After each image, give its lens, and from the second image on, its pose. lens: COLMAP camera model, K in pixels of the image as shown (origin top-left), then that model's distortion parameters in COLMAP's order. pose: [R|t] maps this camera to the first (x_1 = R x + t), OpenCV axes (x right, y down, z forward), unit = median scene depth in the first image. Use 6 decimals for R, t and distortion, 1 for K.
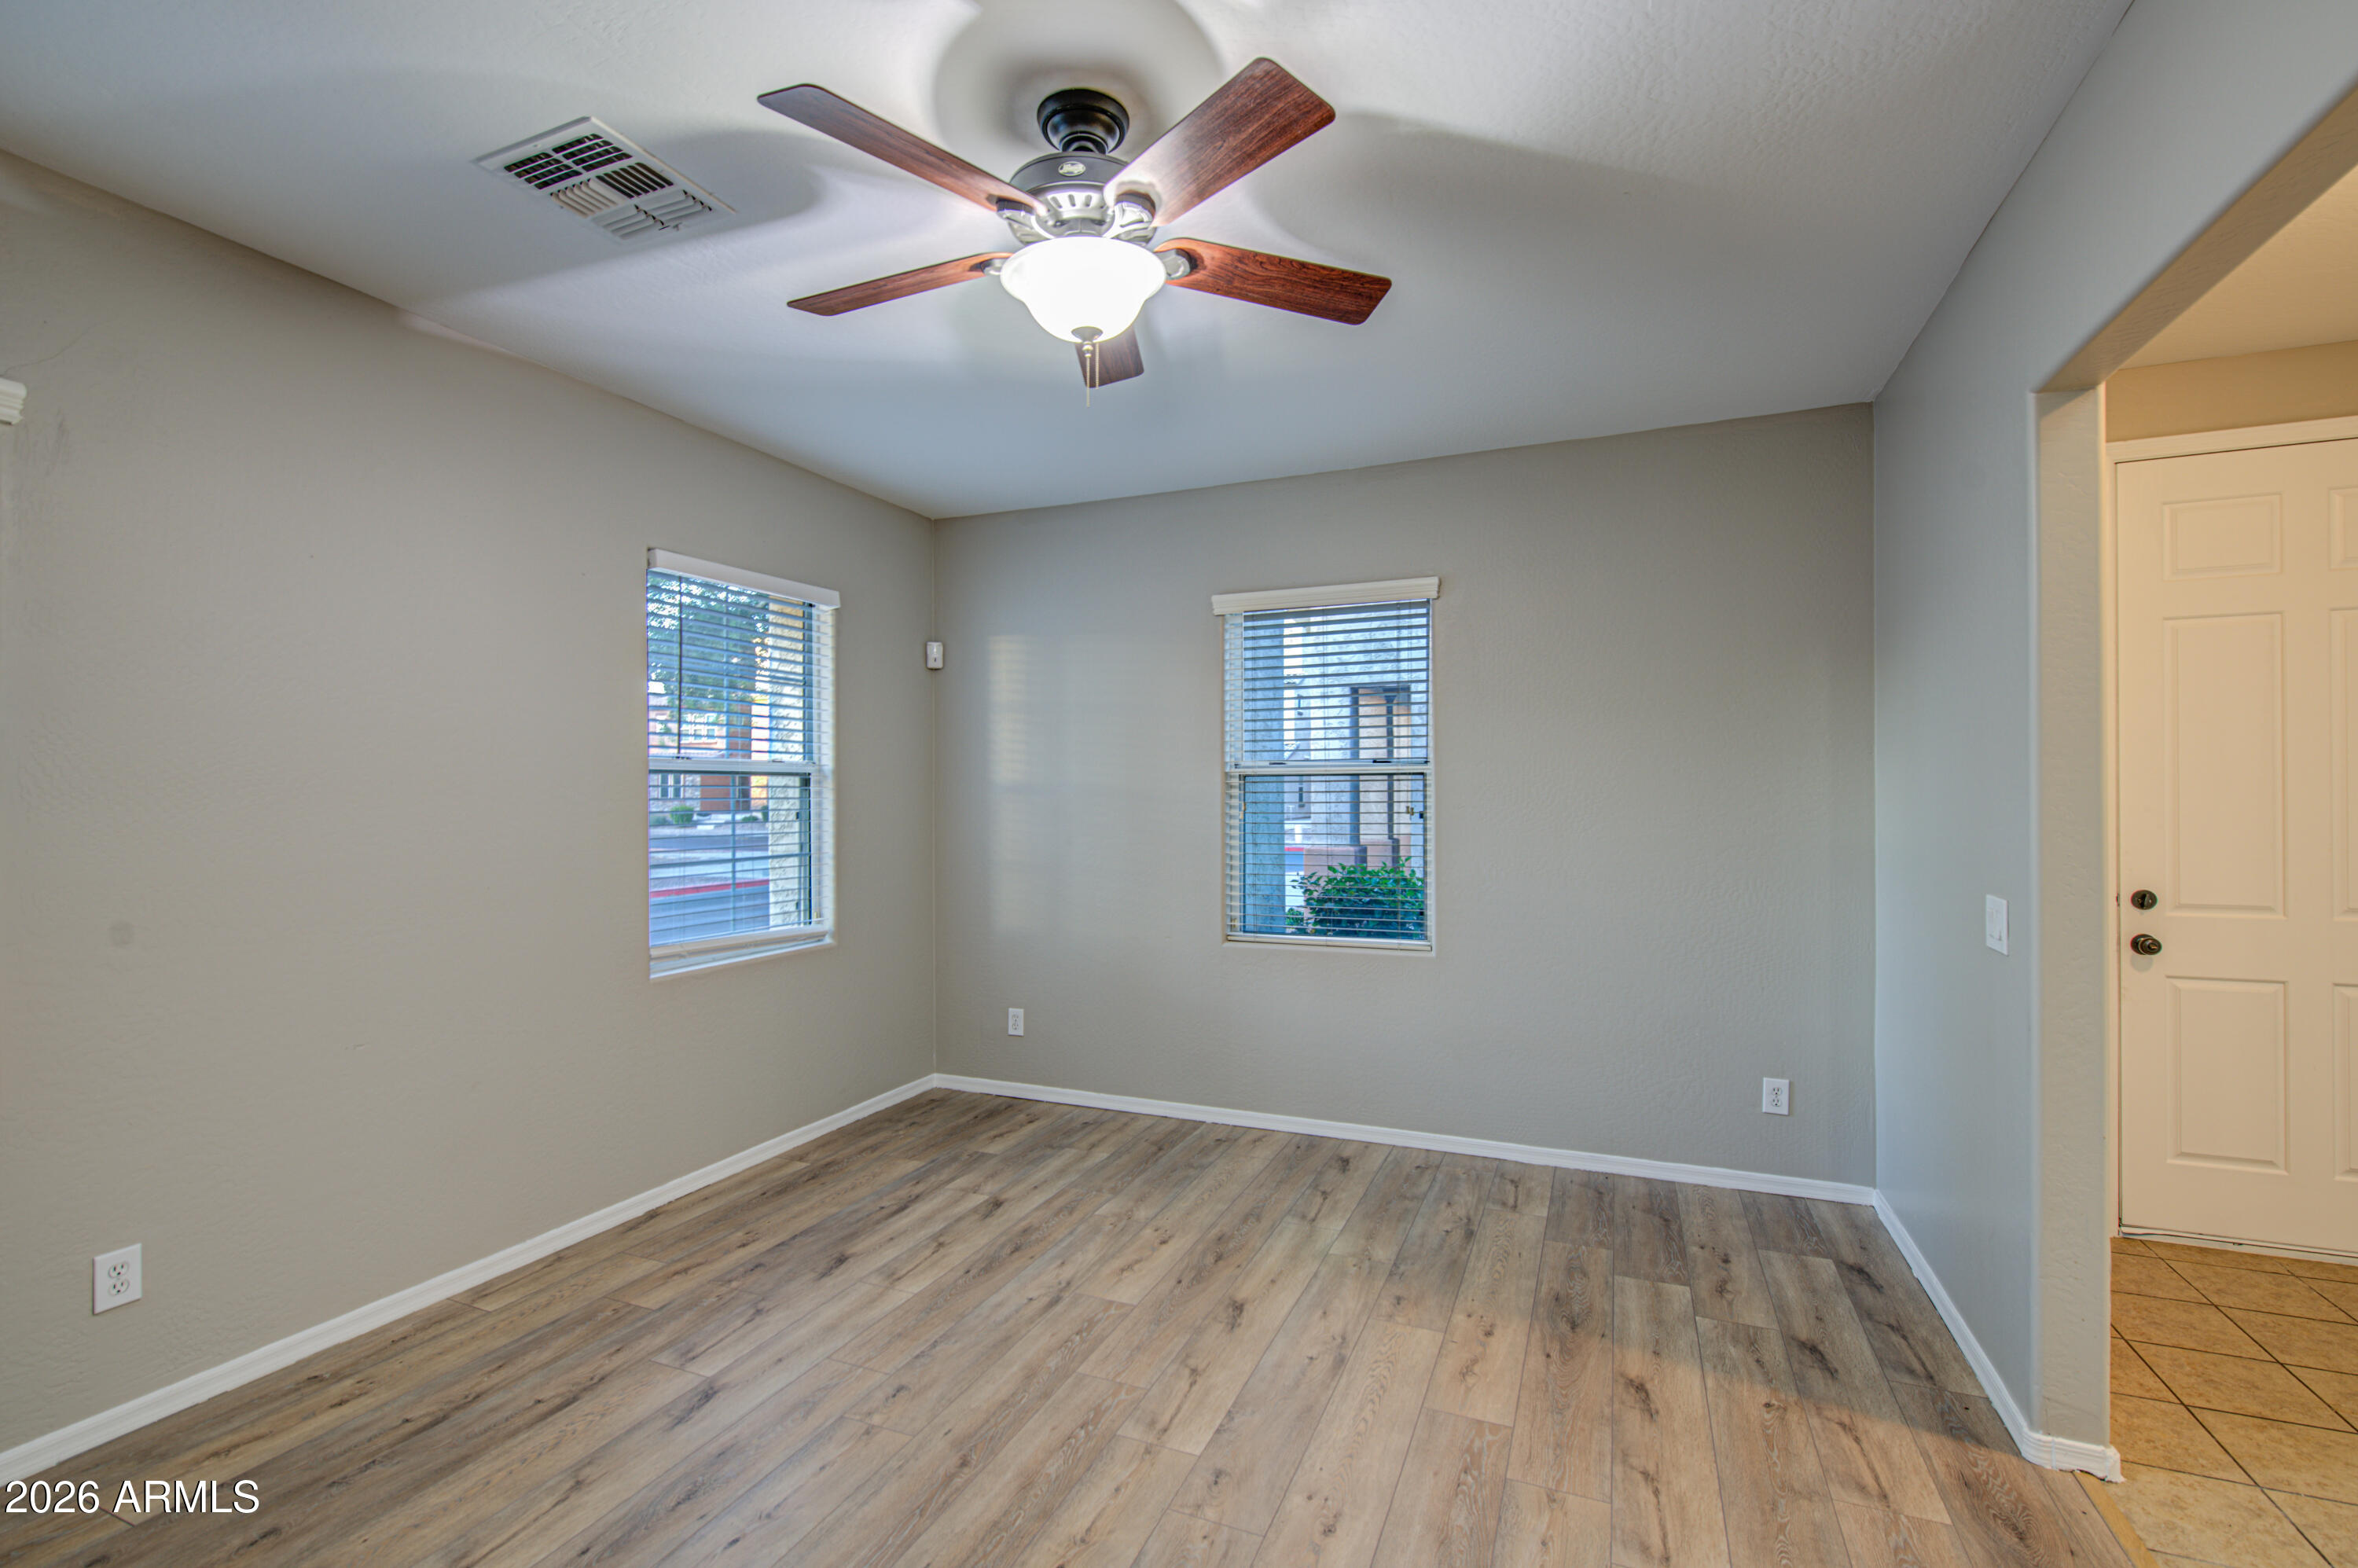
lens RADIAL K [[997.0, 0, 1191.3], [0, 997.0, 793.0], [0, 0, 1]] dist [0.004824, -0.002632]
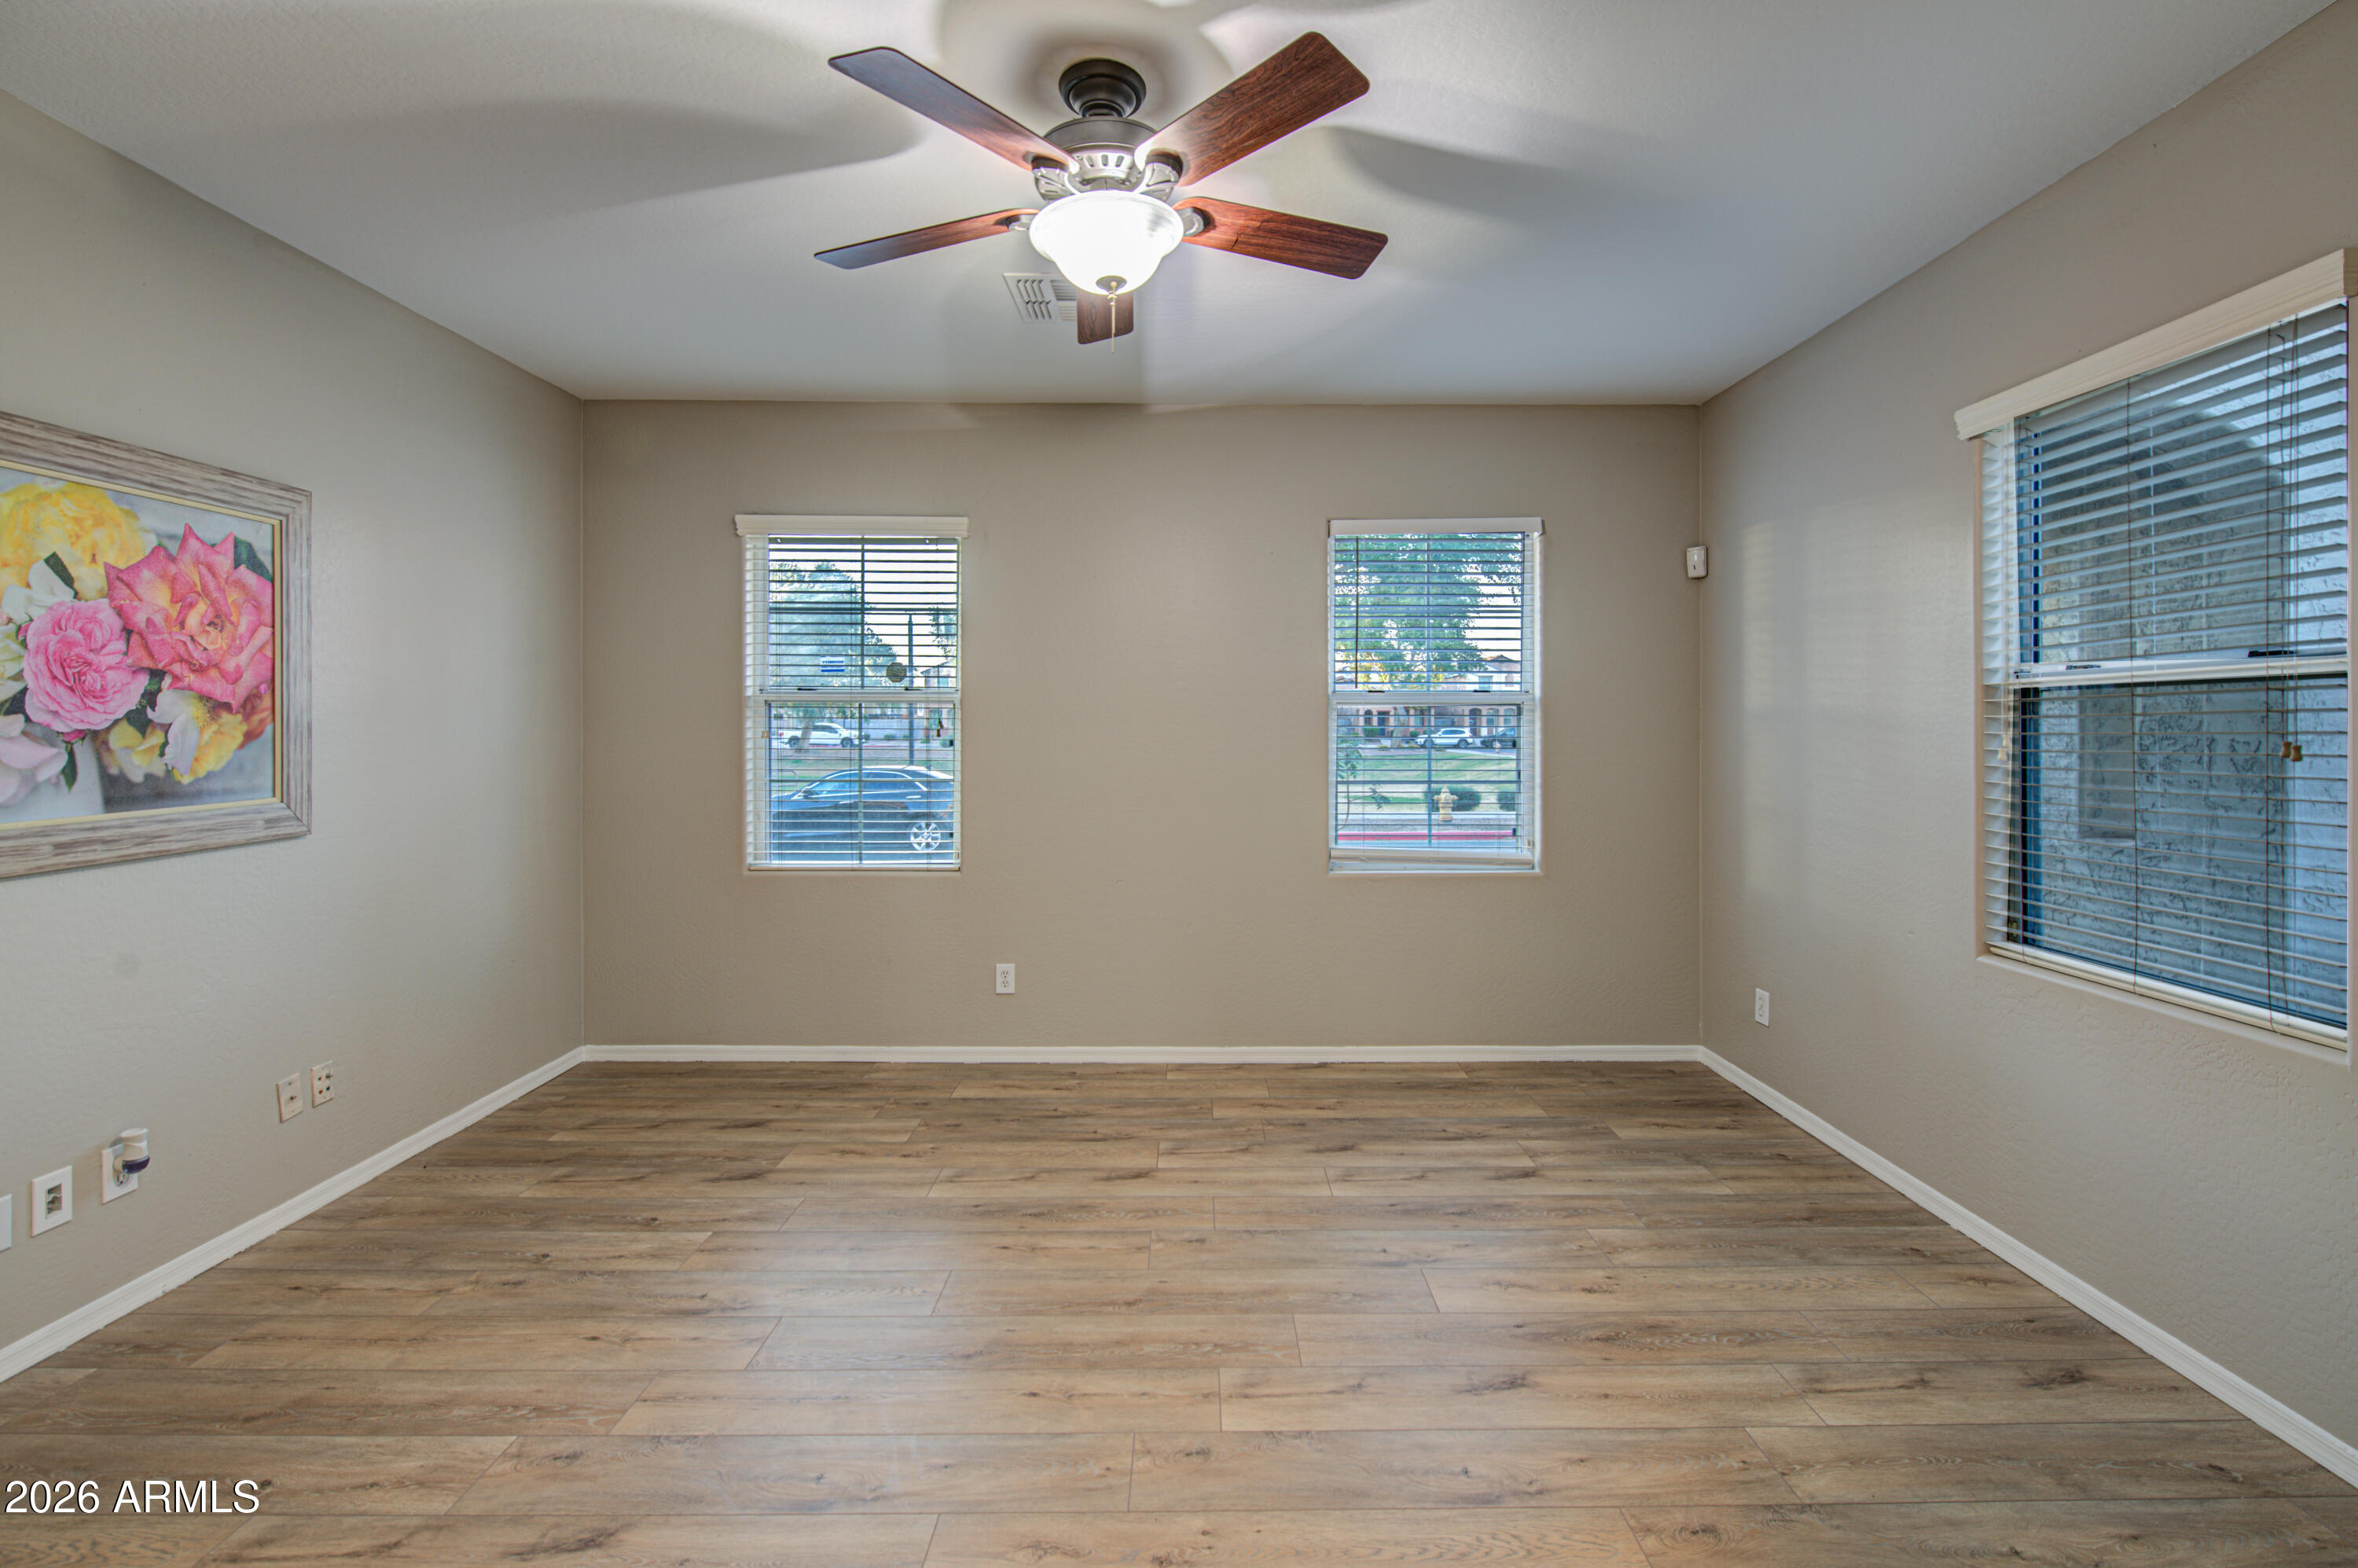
lens RADIAL K [[997.0, 0, 1210.7], [0, 997.0, 730.7], [0, 0, 1]] dist [0.004824, -0.002632]
pose [[0.413861, 0.003905, -0.910332, 0.516799], [-0.000010, 0.999991, 0.004284, 0.006488], [0.910340, -0.001764, 0.413857, 0.372523]]
